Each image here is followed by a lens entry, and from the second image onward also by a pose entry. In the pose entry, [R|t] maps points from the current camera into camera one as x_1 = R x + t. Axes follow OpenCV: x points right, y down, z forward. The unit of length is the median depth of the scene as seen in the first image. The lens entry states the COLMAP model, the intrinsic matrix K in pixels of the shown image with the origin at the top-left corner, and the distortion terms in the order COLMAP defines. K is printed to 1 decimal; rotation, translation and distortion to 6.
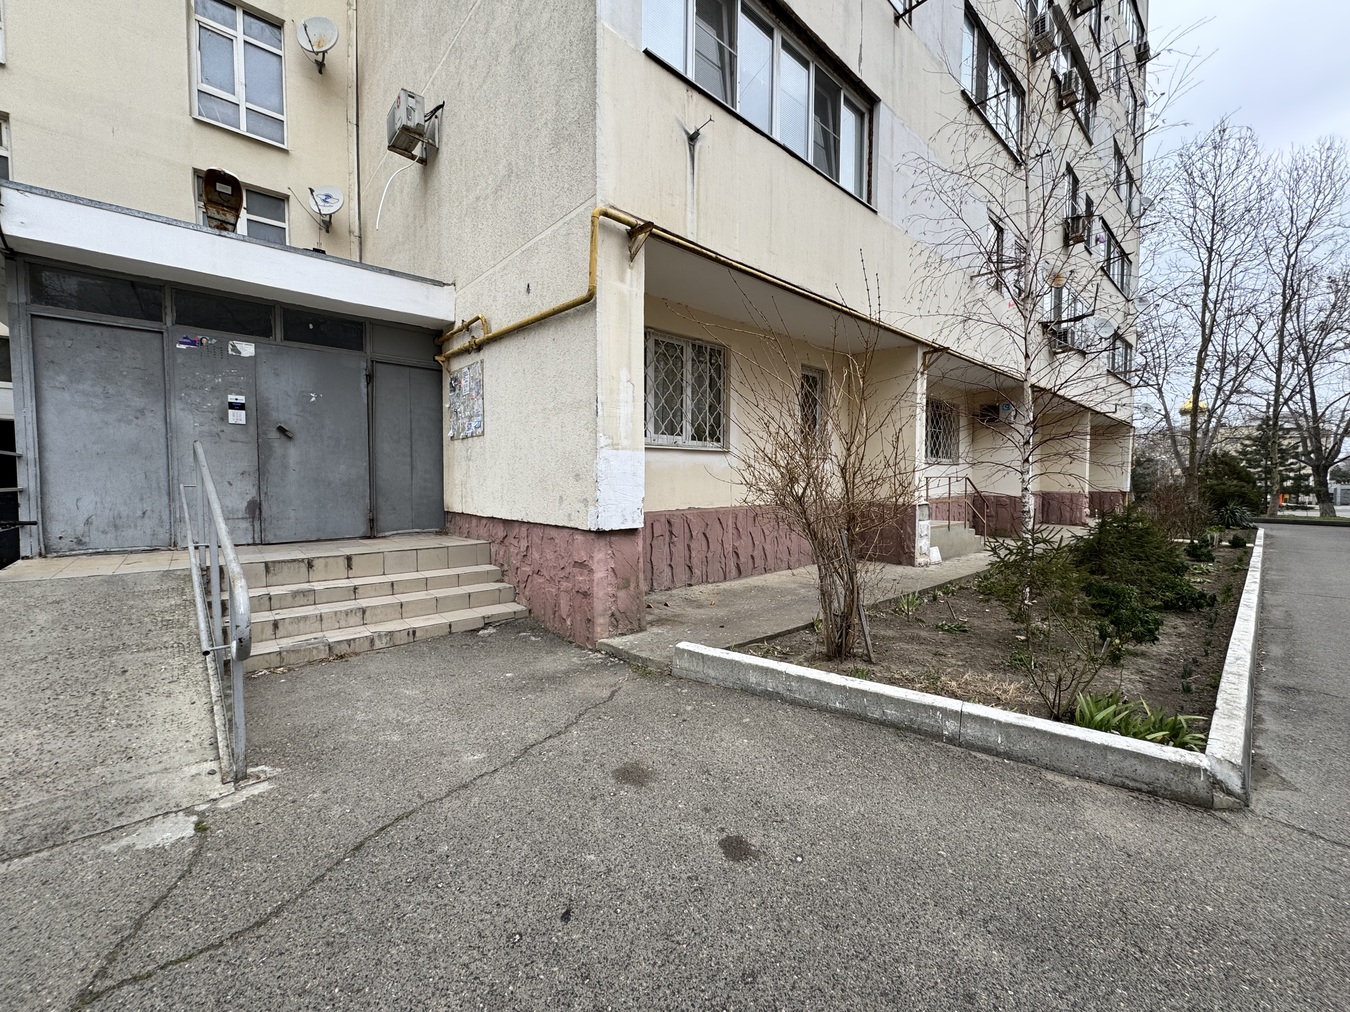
lens RADIAL K [[534.5, 0, 674.2], [0, 534.5, 506.2], [0, 0, 1]] dist [-0.002801, 0.000627]
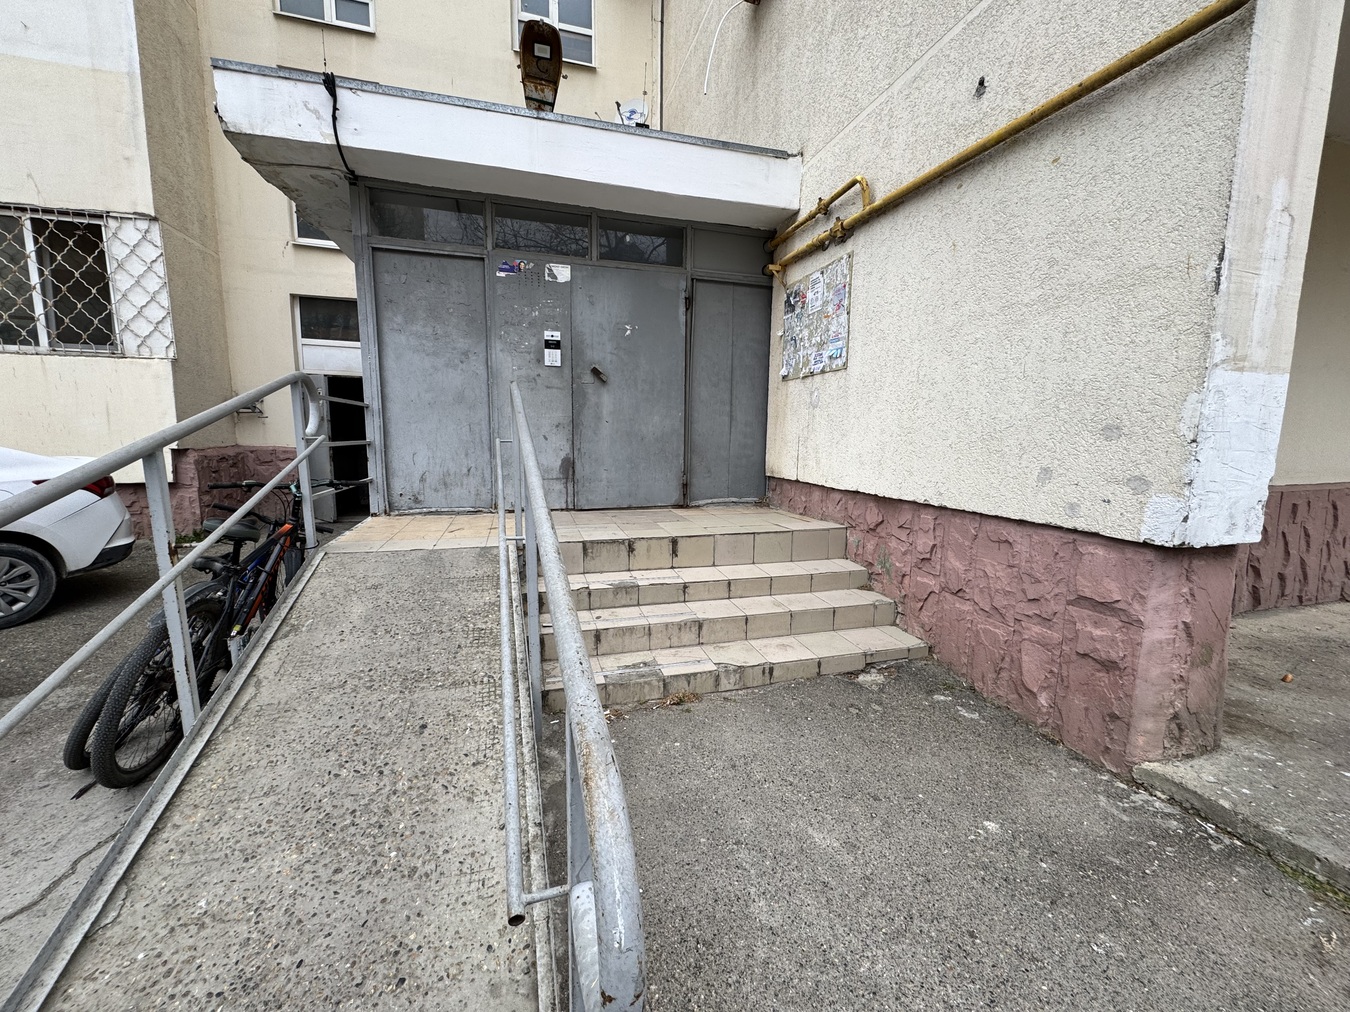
lens RADIAL K [[534.5, 0, 676.0], [0, 534.5, 505.7], [0, 0, 1]] dist [-0.002801, 0.000627]
pose [[0.902248, 0.063225, -0.426557, -0.310841], [-0.028183, 0.995724, 0.087975, -0.017317], [0.430295, -0.067354, 0.900172, 0.357623]]
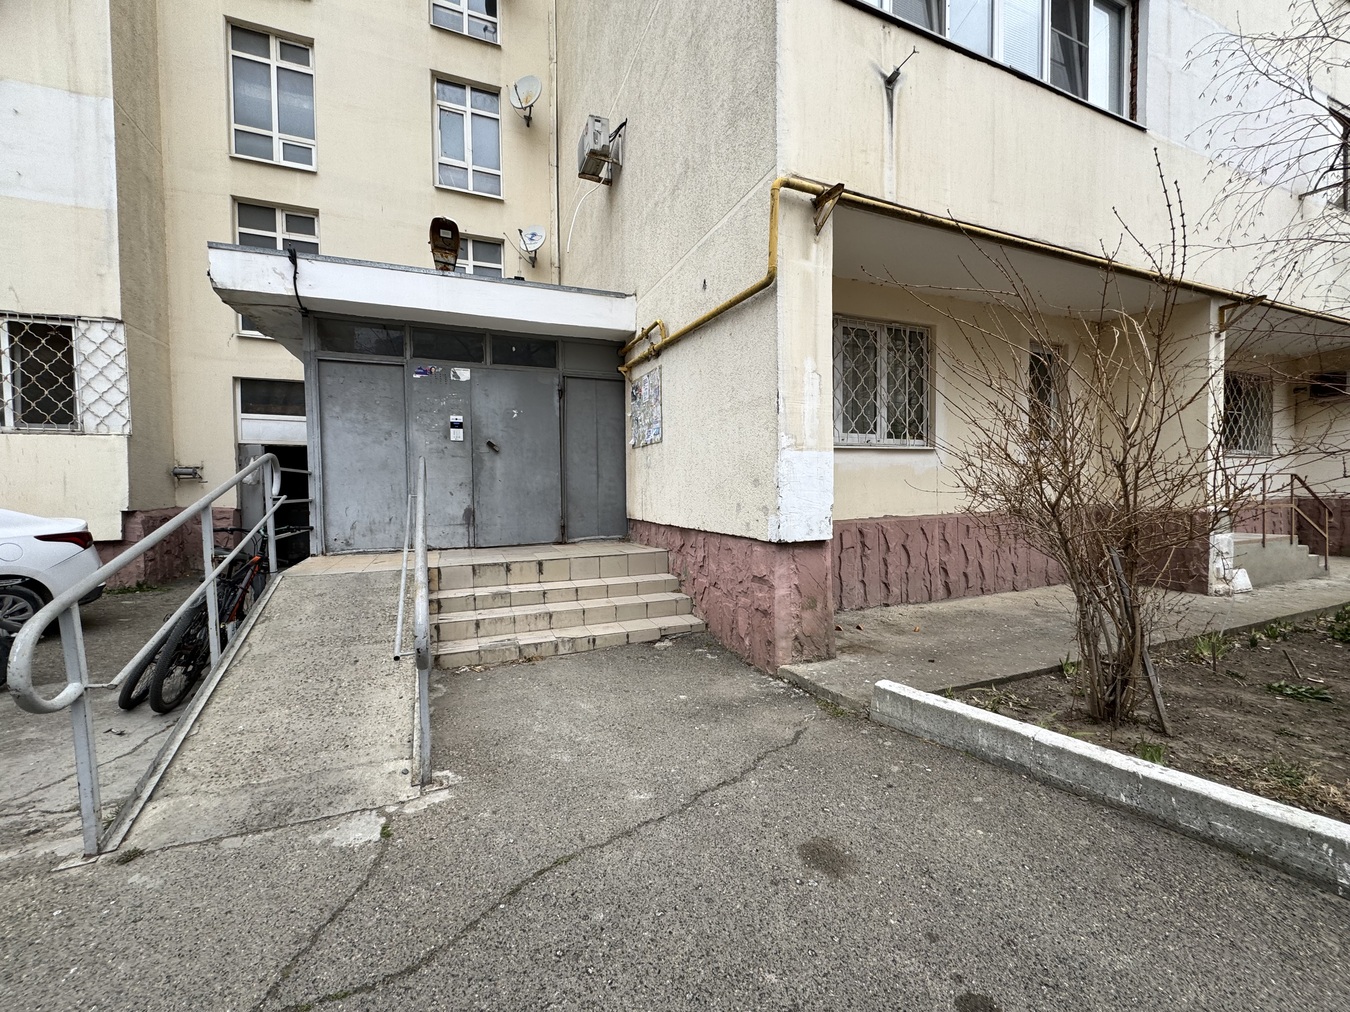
lens RADIAL K [[534.5, 0, 675.0], [0, 534.5, 506.4], [0, 0, 1]] dist [-0.002801, 0.000627]
pose [[0.944927, -0.003277, -0.327265, -0.014462], [-0.000371, 0.999939, -0.011083, -0.003454], [0.327281, 0.010595, 0.944868, 0.095730]]
